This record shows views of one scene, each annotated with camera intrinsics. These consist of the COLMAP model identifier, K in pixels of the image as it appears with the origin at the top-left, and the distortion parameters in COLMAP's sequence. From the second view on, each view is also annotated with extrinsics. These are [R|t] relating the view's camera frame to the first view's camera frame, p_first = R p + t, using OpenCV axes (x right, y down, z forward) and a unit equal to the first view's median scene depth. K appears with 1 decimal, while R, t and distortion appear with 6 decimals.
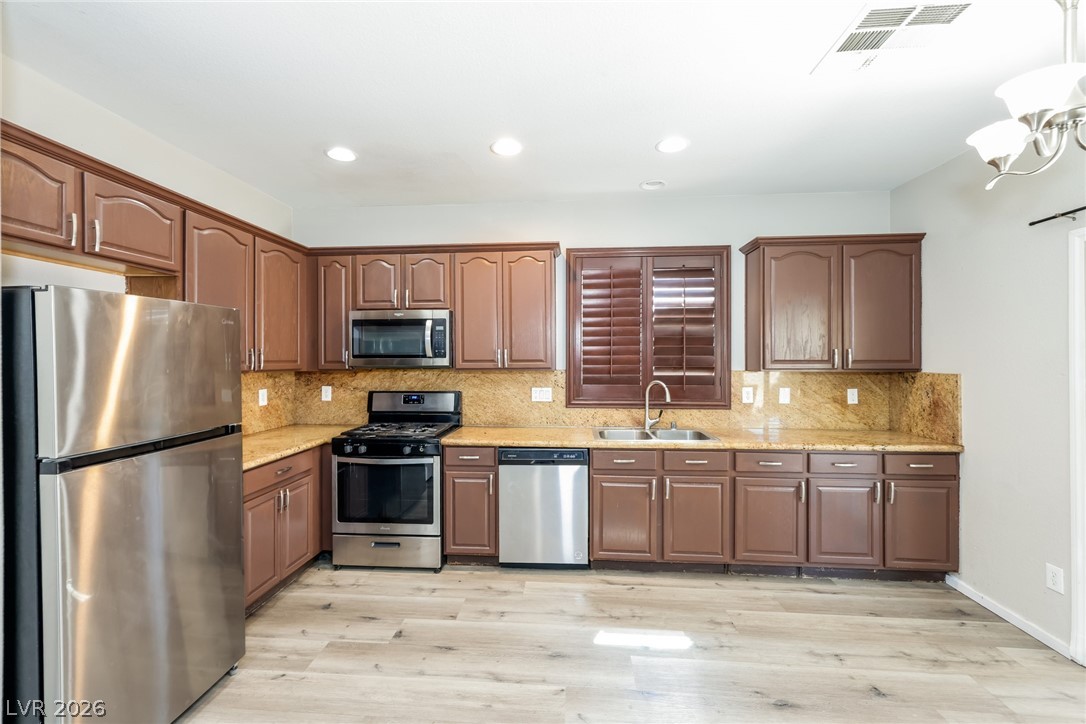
lens RADIAL K [[454.3, 0, 541.0], [0, 454.3, 356.8], [0, 0, 1]] dist [0.002253, 0.000197]
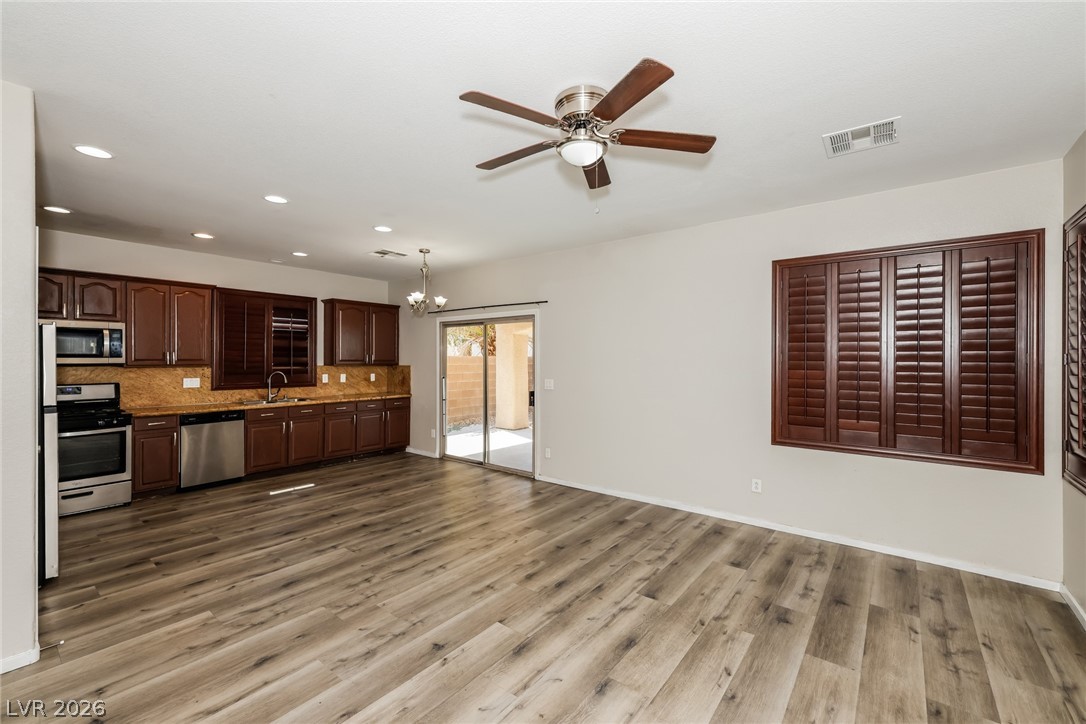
lens RADIAL K [[457.6, 0, 532.4], [0, 457.6, 358.9], [0, 0, 1]] dist [0.001605, 0.000473]
pose [[0.566792, 0.004722, 0.823847, -0.652614], [-0.005351, 0.999984, -0.002050, 0.002599], [-0.823843, -0.003247, 0.566808, -0.824391]]
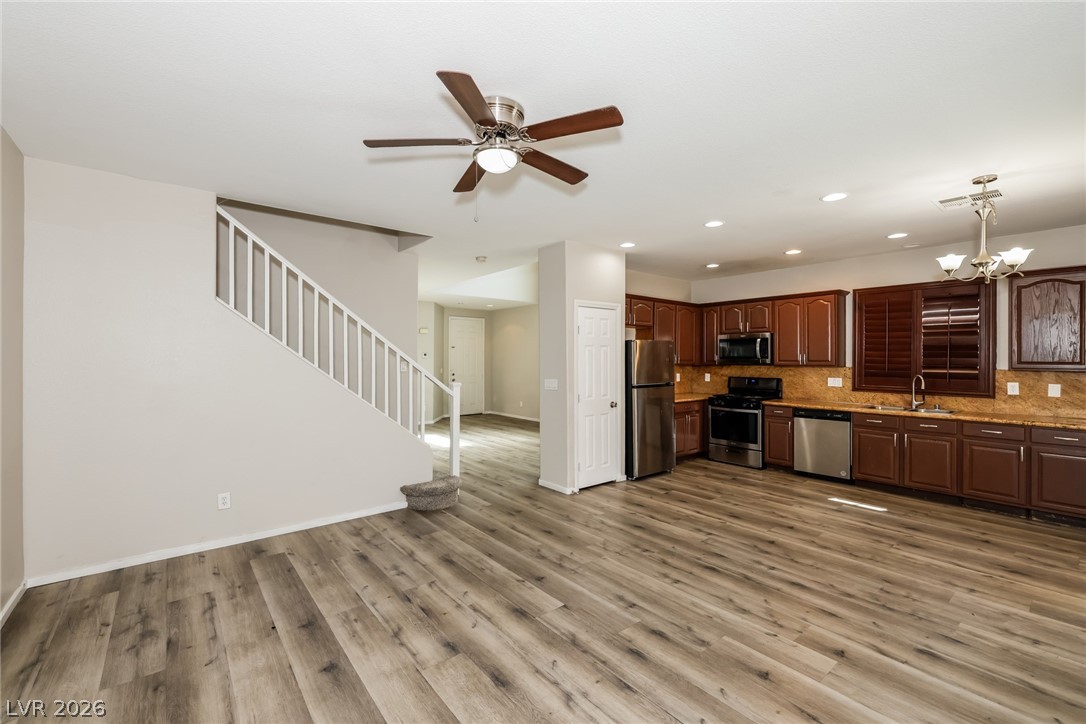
lens RADIAL K [[457.7, 0, 543.0], [0, 457.7, 362.0], [0, 0, 1]] dist [0.002166, 0.000461]
pose [[0.688435, 0.009440, -0.725236, 0.504729], [-0.003311, 0.999946, 0.009873, -0.000484], [0.725290, -0.004396, 0.688429, -0.933241]]
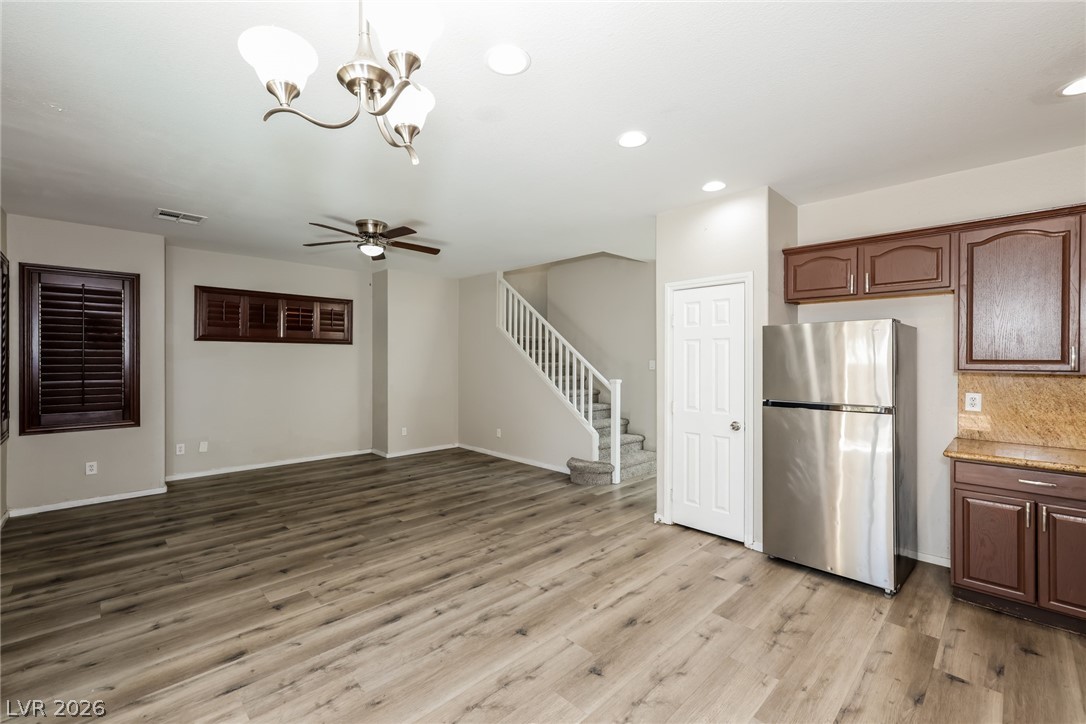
lens RADIAL K [[457.6, 0, 532.4], [0, 457.6, 358.9], [0, 0, 1]] dist [0.001605, 0.000473]
pose [[-0.663923, 0.002738, -0.747796, 0.615424], [-0.000776, 0.999990, 0.004350, 0.007029], [0.747800, 0.003469, -0.663915, 0.704614]]
